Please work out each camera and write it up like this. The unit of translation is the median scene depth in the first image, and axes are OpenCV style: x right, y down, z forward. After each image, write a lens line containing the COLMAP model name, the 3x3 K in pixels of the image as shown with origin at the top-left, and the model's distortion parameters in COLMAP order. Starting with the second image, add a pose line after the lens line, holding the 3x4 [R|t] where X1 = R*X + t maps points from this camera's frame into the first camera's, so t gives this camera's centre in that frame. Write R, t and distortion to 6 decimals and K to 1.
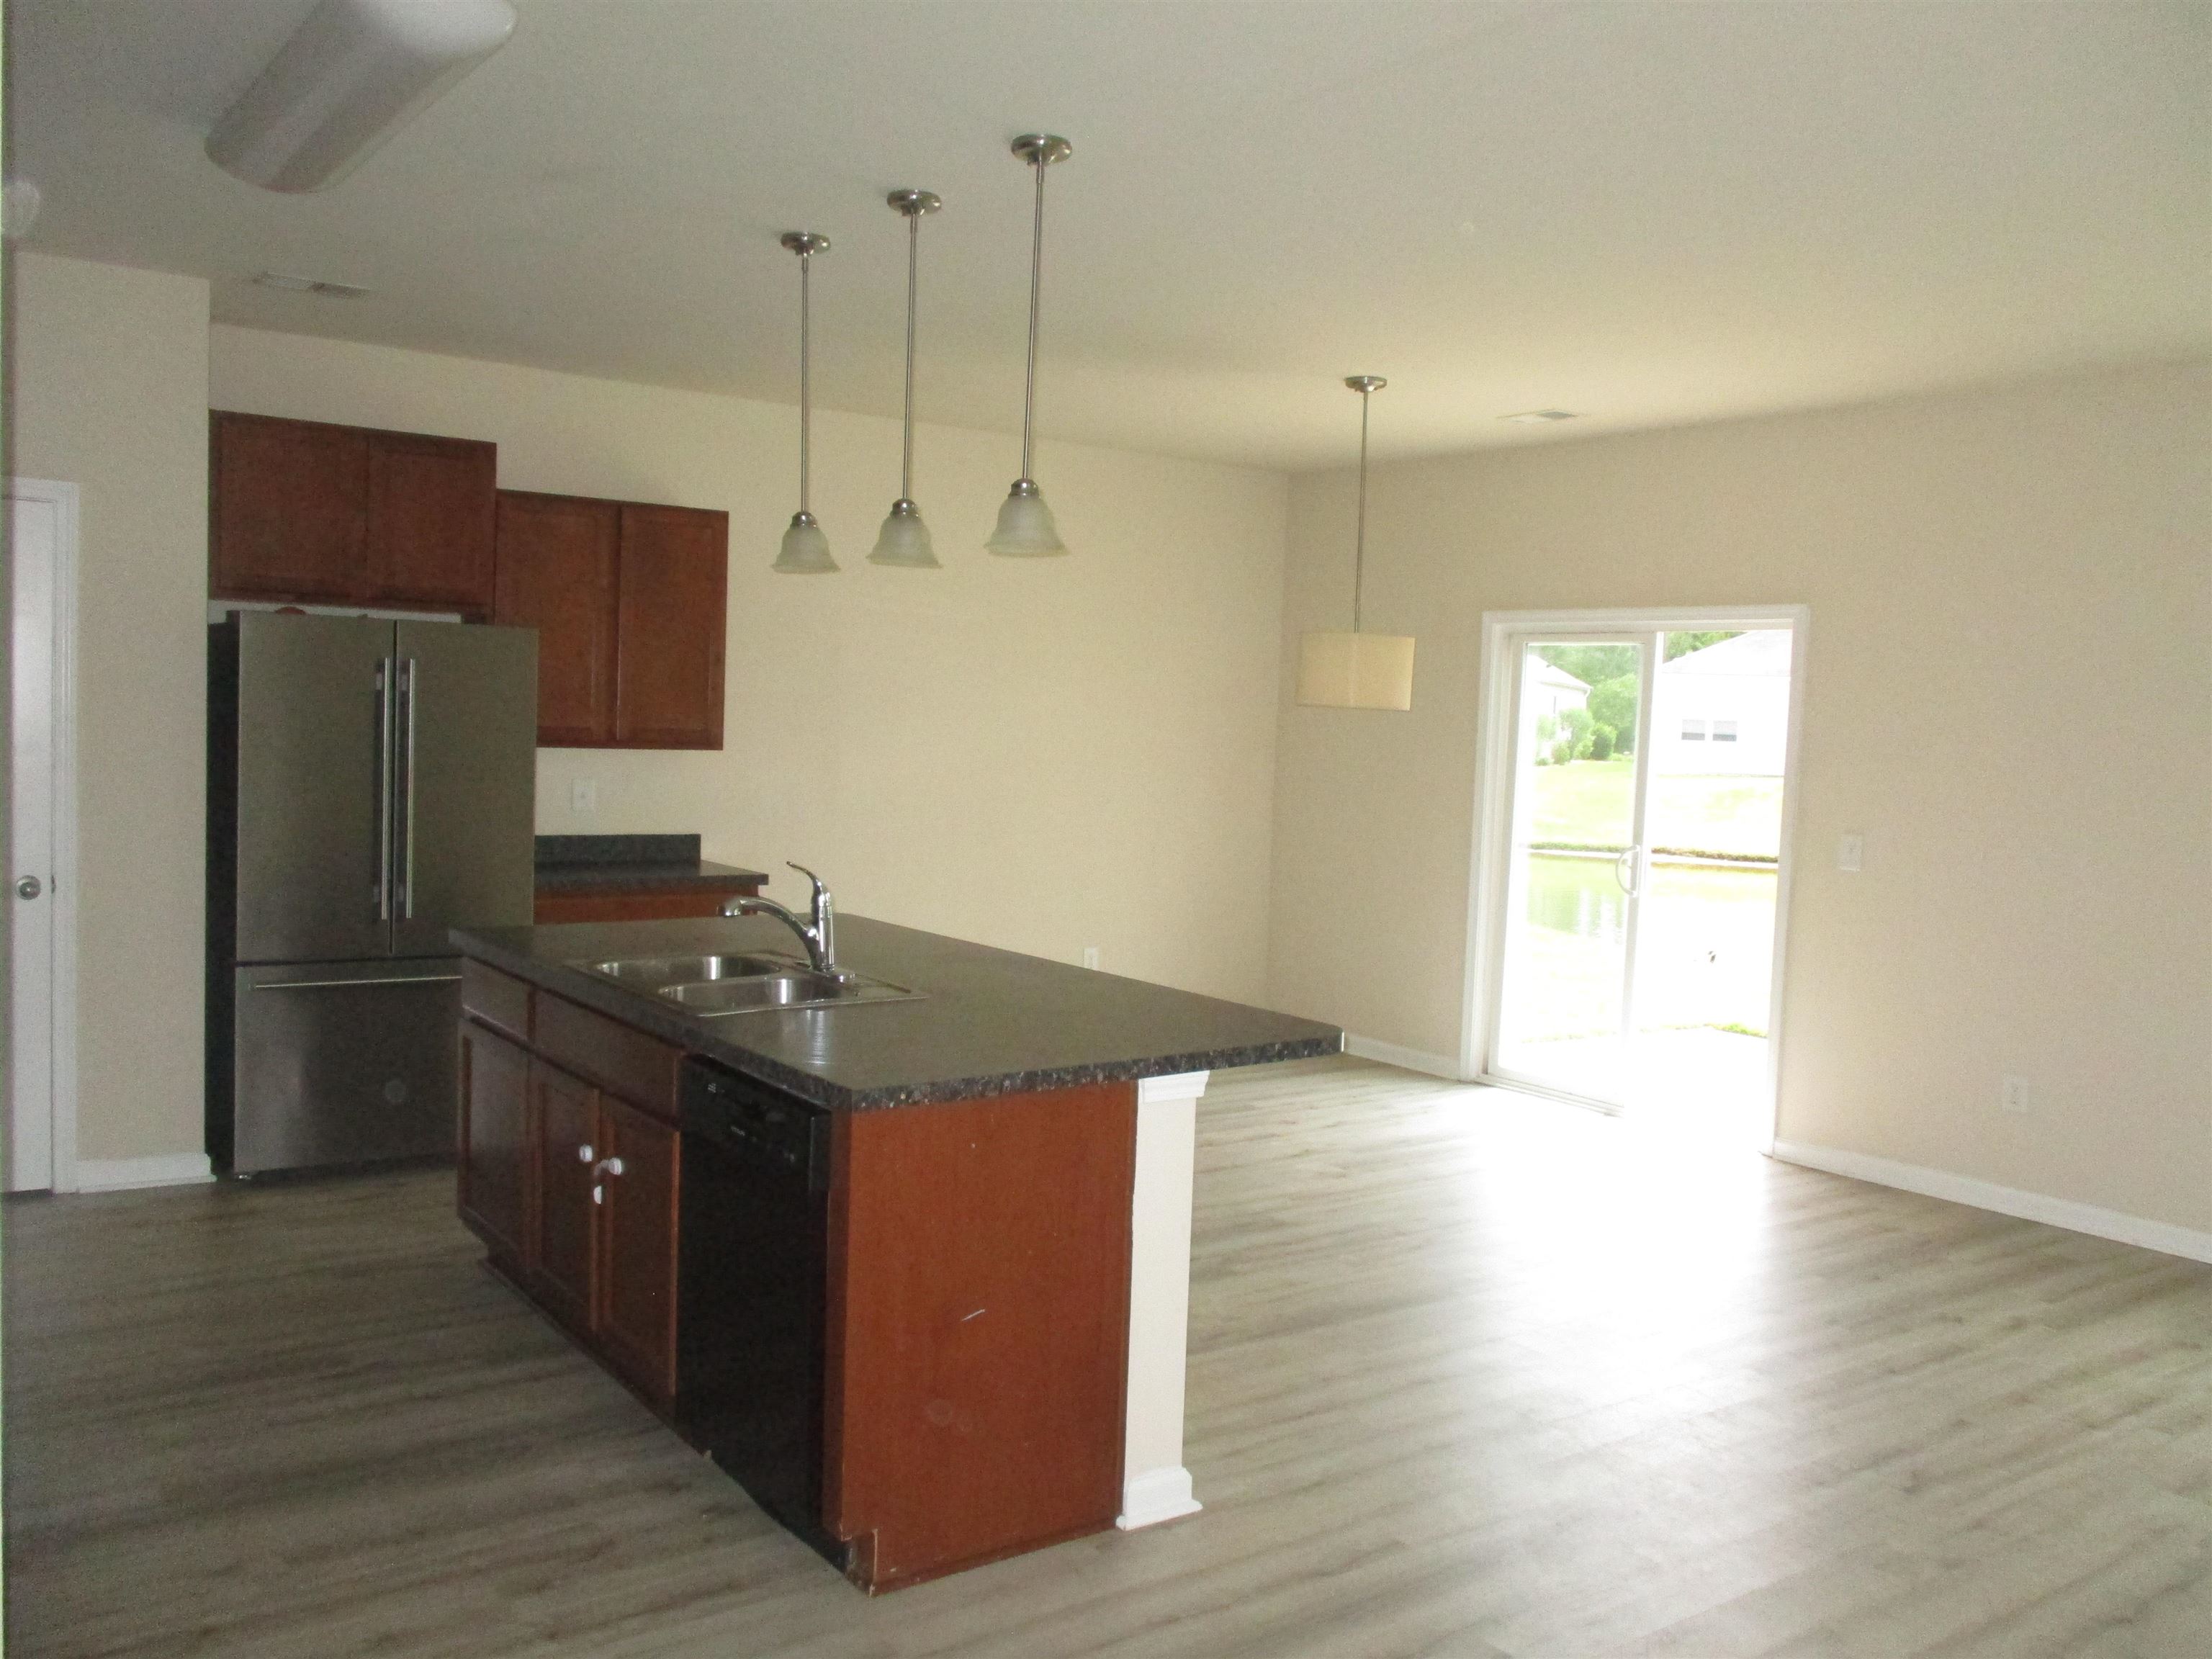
lens RADIAL K [[1846.9, 0, 1111.7], [0, 1846.9, 828.4], [0, 0, 1]] dist [-0.018447, 0.005563]
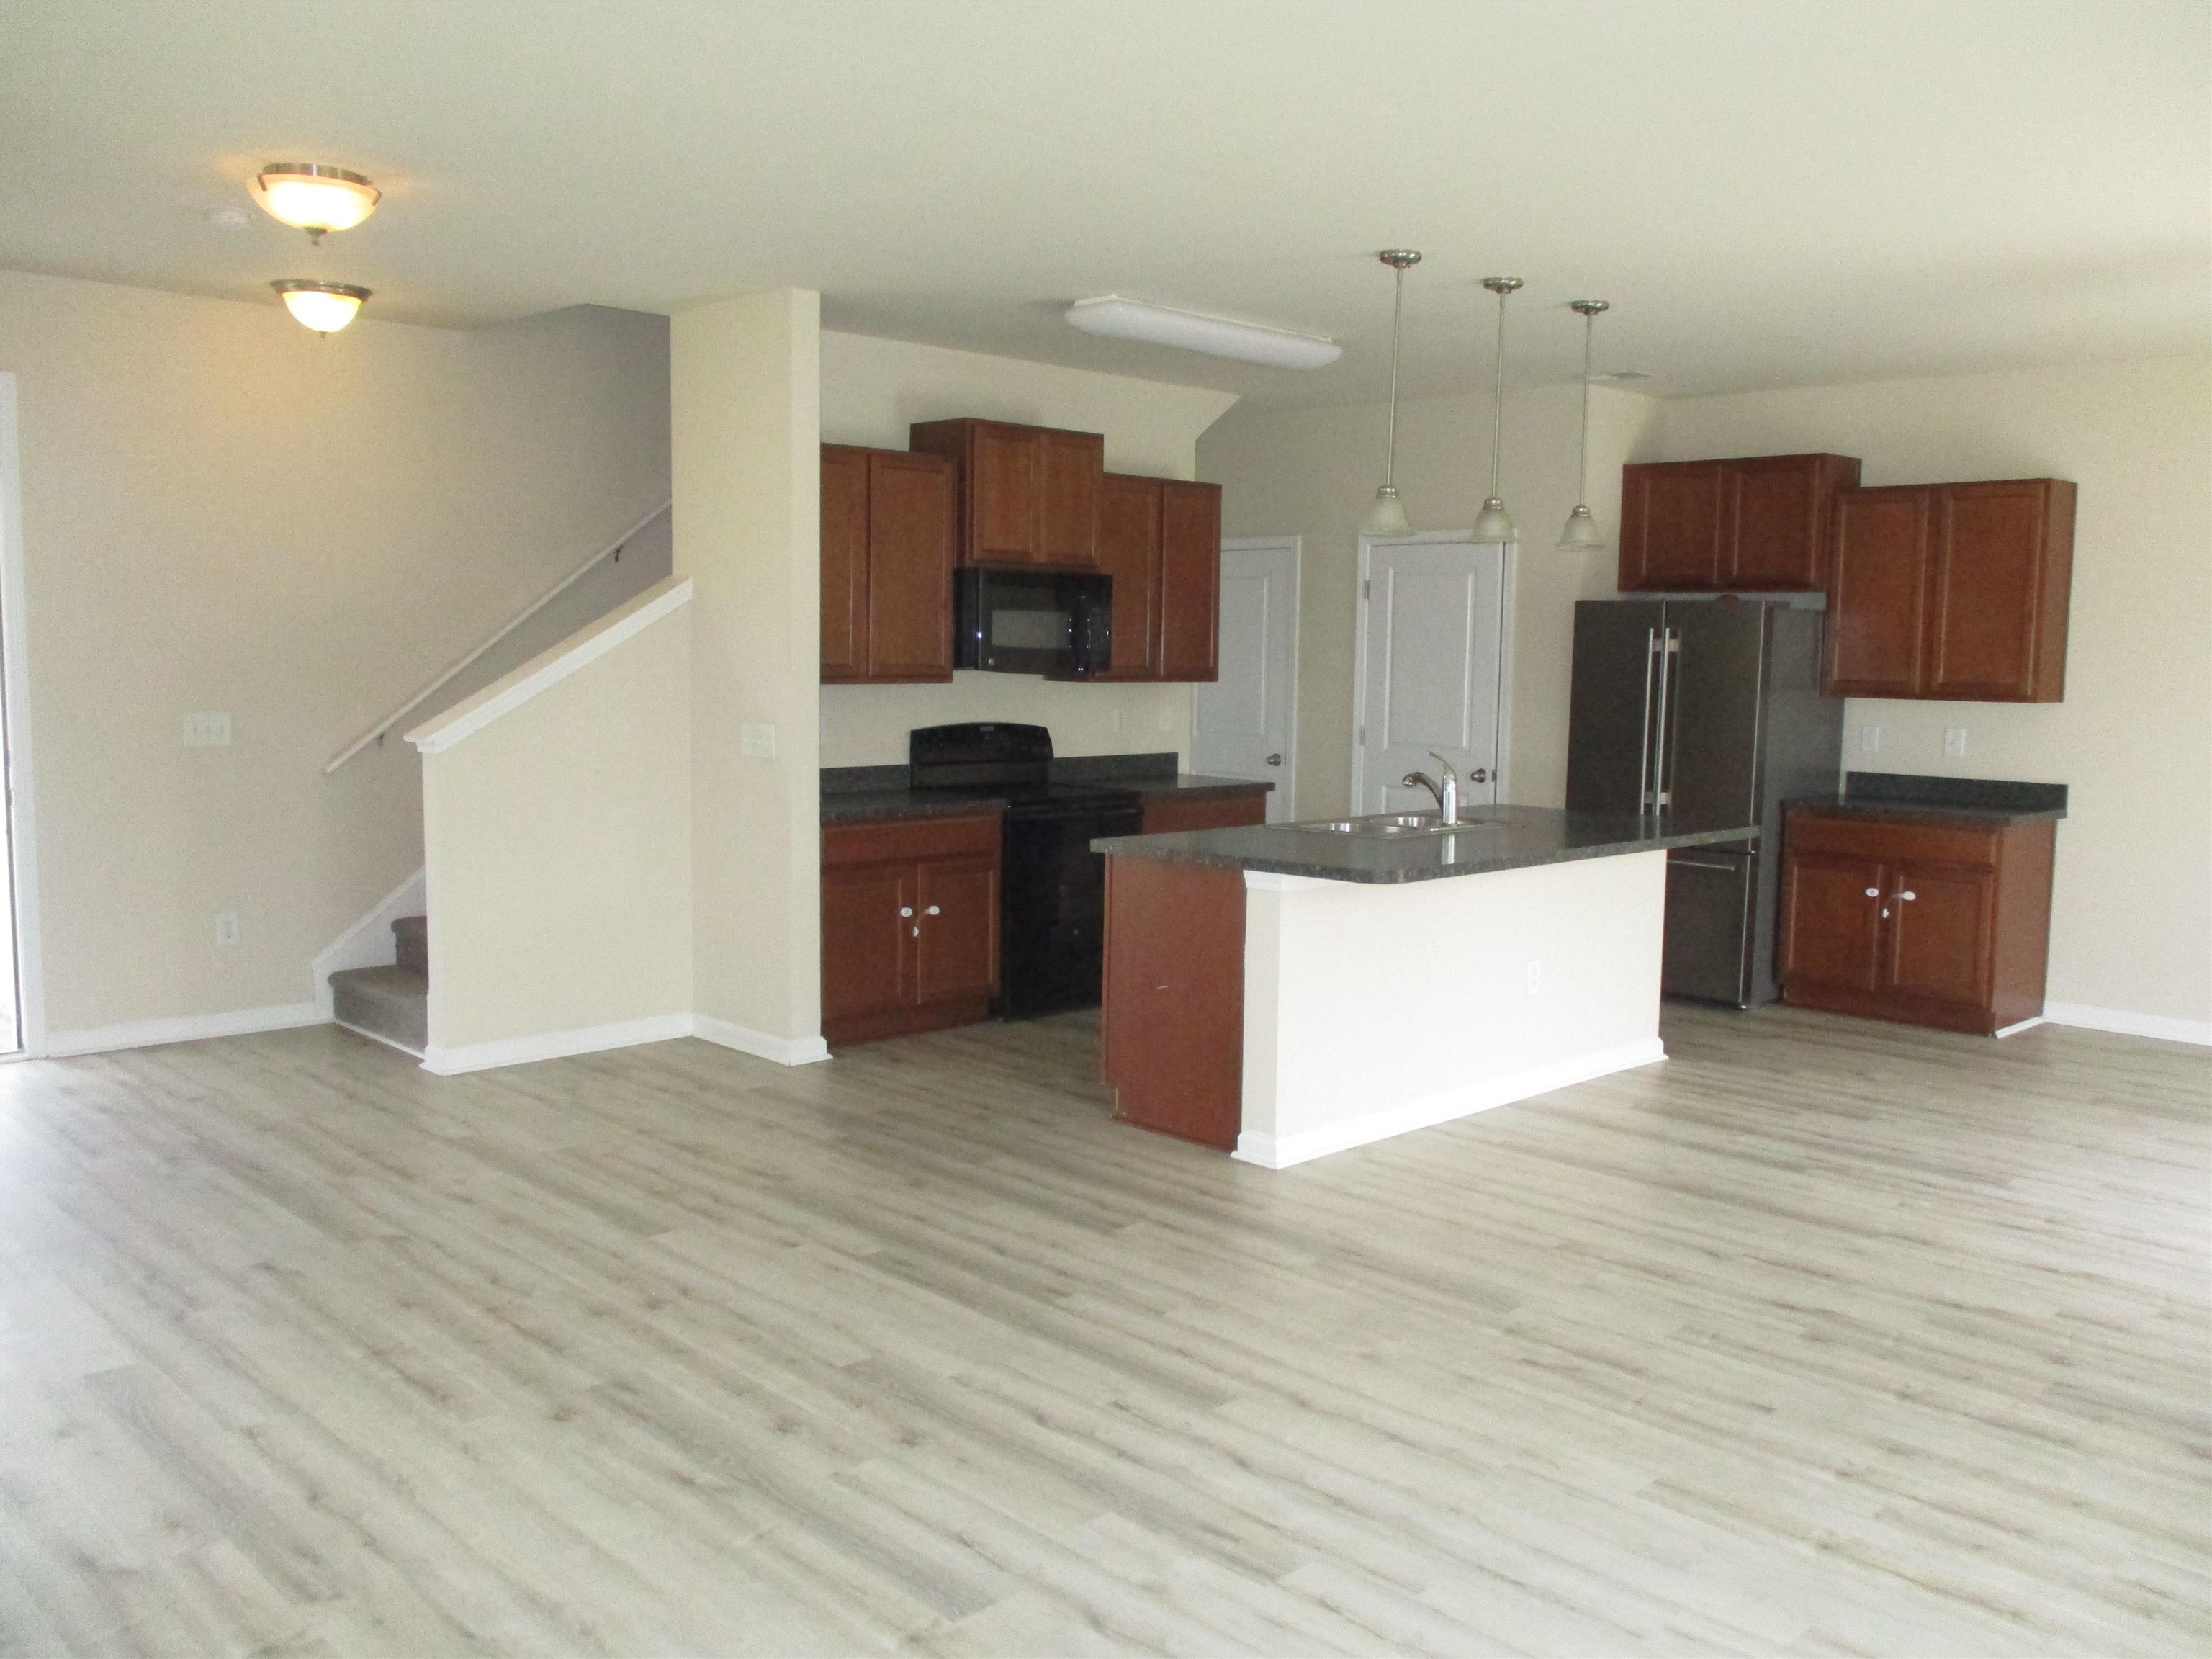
lens RADIAL K [[1846.9, 0, 1111.7], [0, 1846.9, 828.4], [0, 0, 1]] dist [-0.018447, 0.005563]
pose [[0.138741, 0.062184, -0.988374, 0.918919], [-0.070427, 0.996119, 0.052785, 0.014039], [0.987821, 0.062285, 0.142582, 0.390405]]
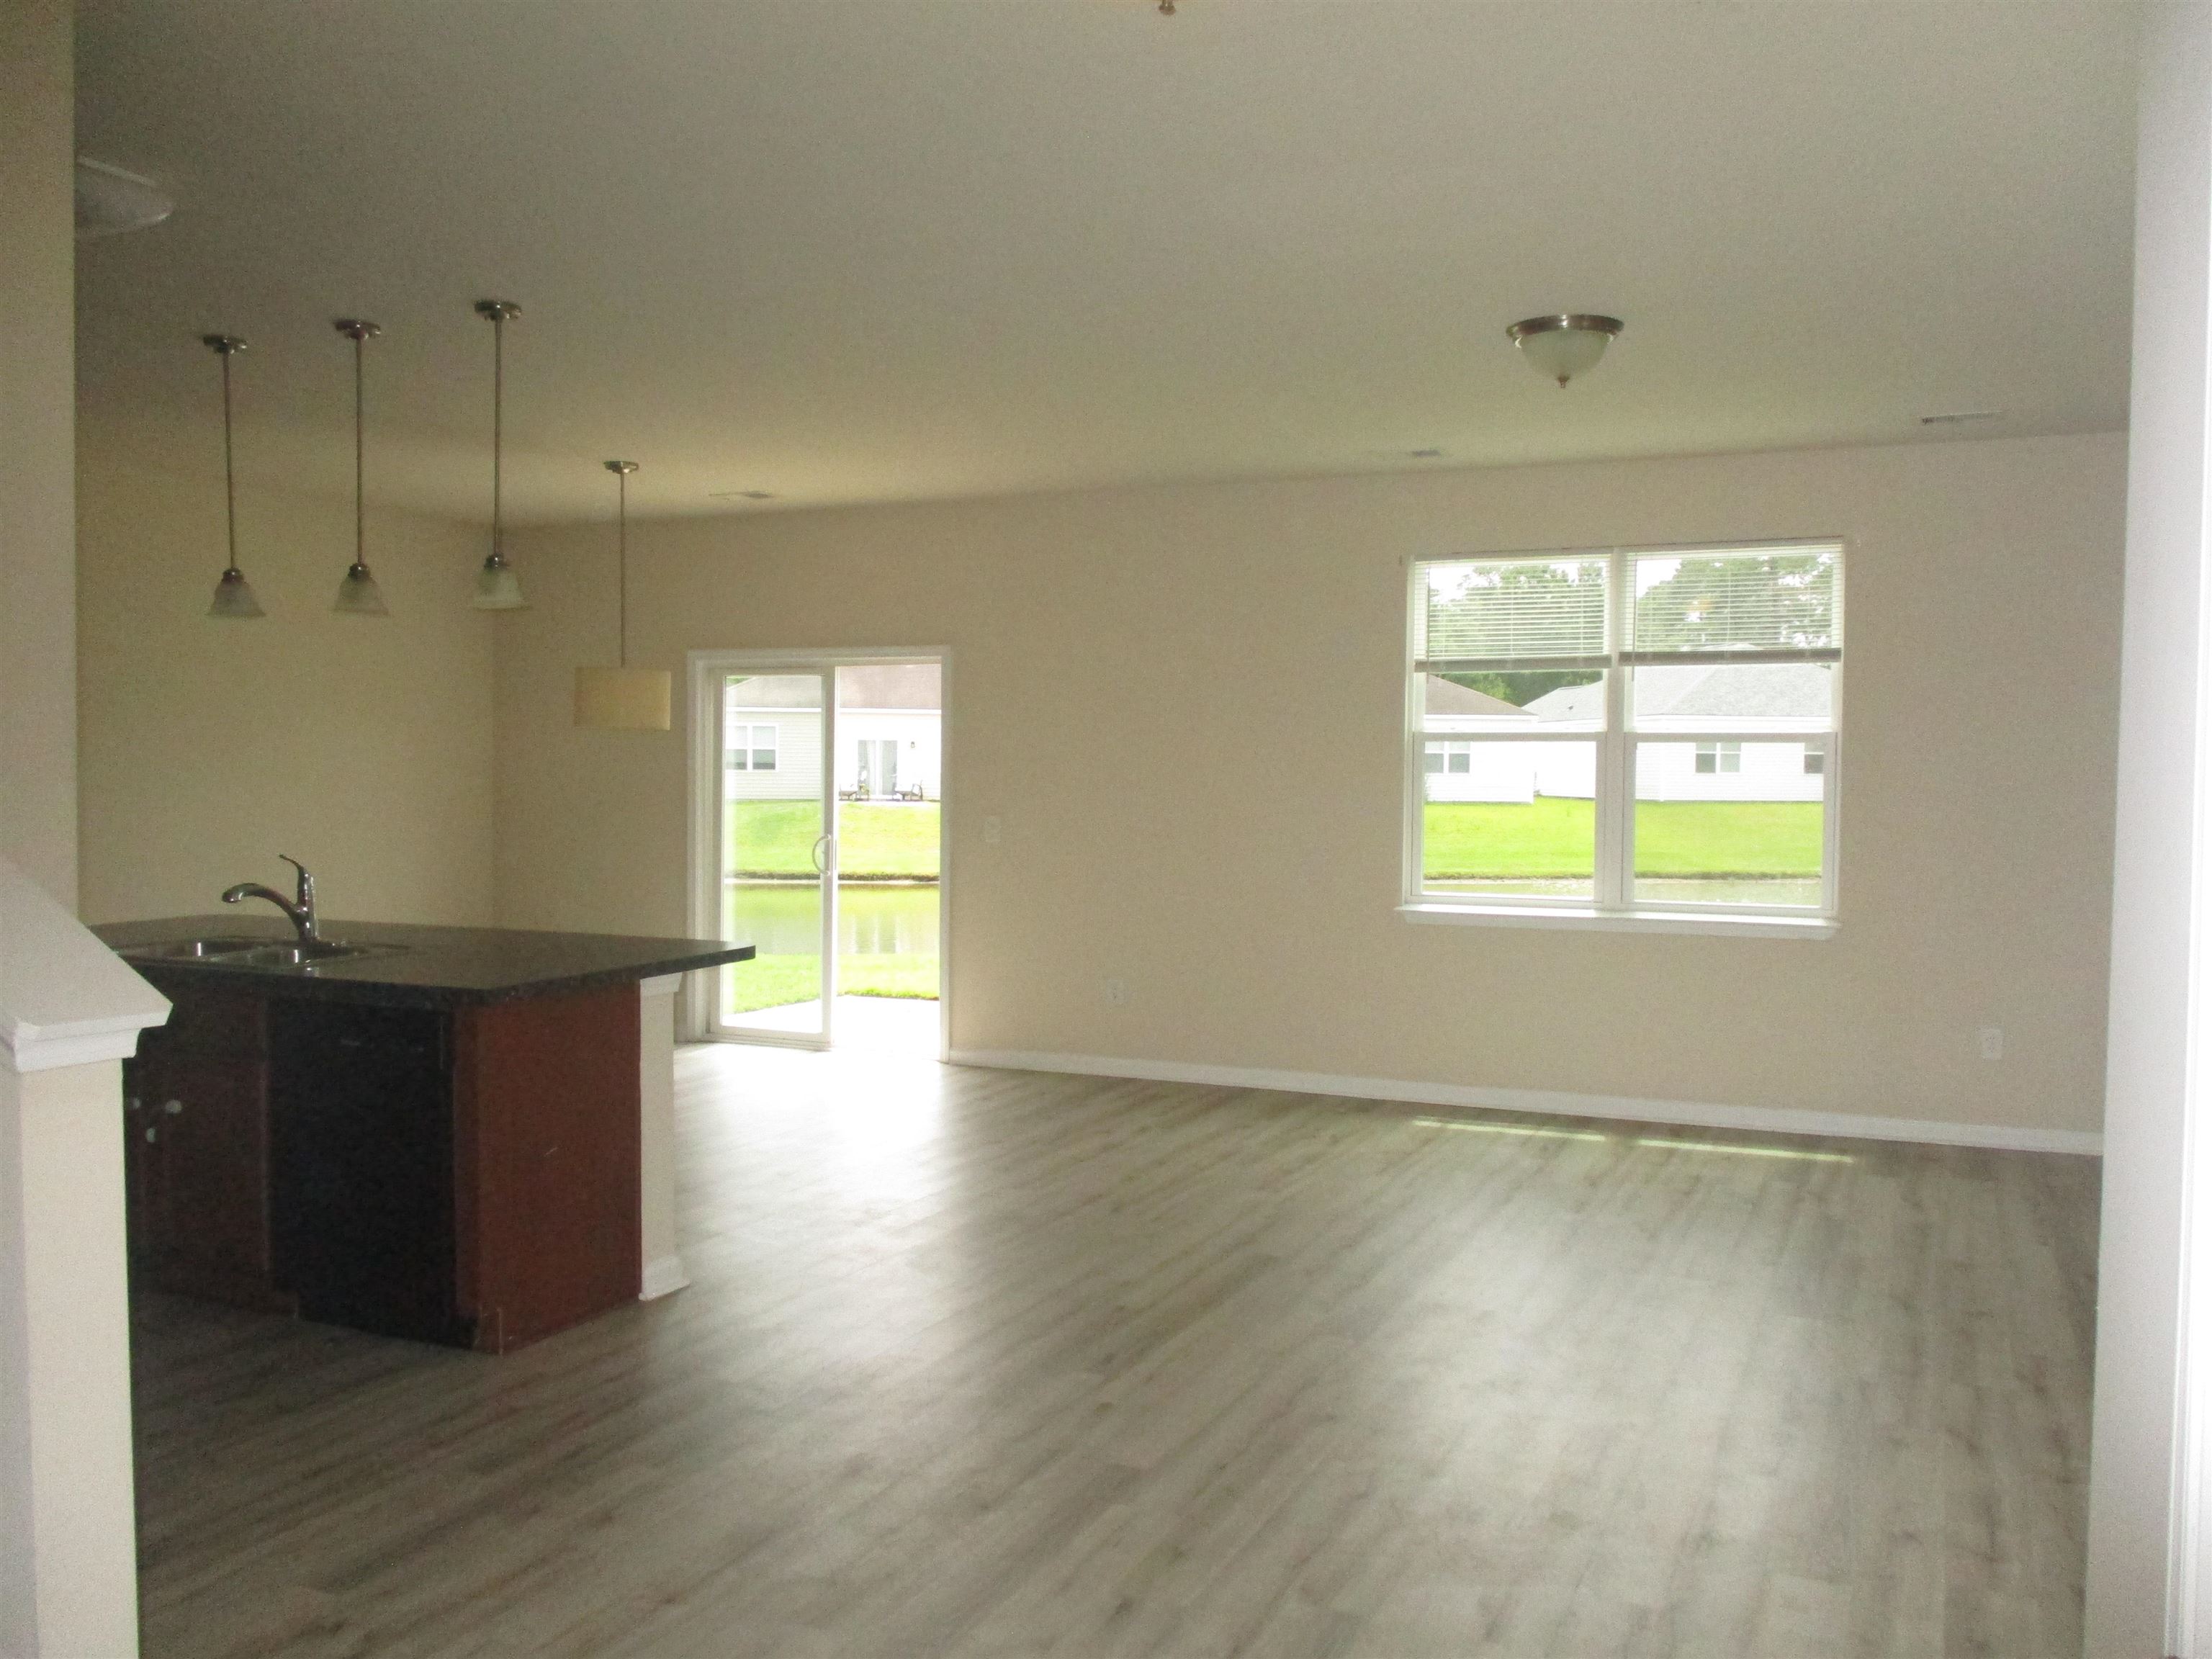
lens RADIAL K [[1846.9, 0, 1111.7], [0, 1846.9, 828.4], [0, 0, 1]] dist [-0.018447, 0.005563]
pose [[0.867754, -0.047080, 0.494760, -0.216802], [0.056548, 0.998391, -0.004175, 0.026603], [-0.493767, 0.031600, 0.869020, -0.247211]]
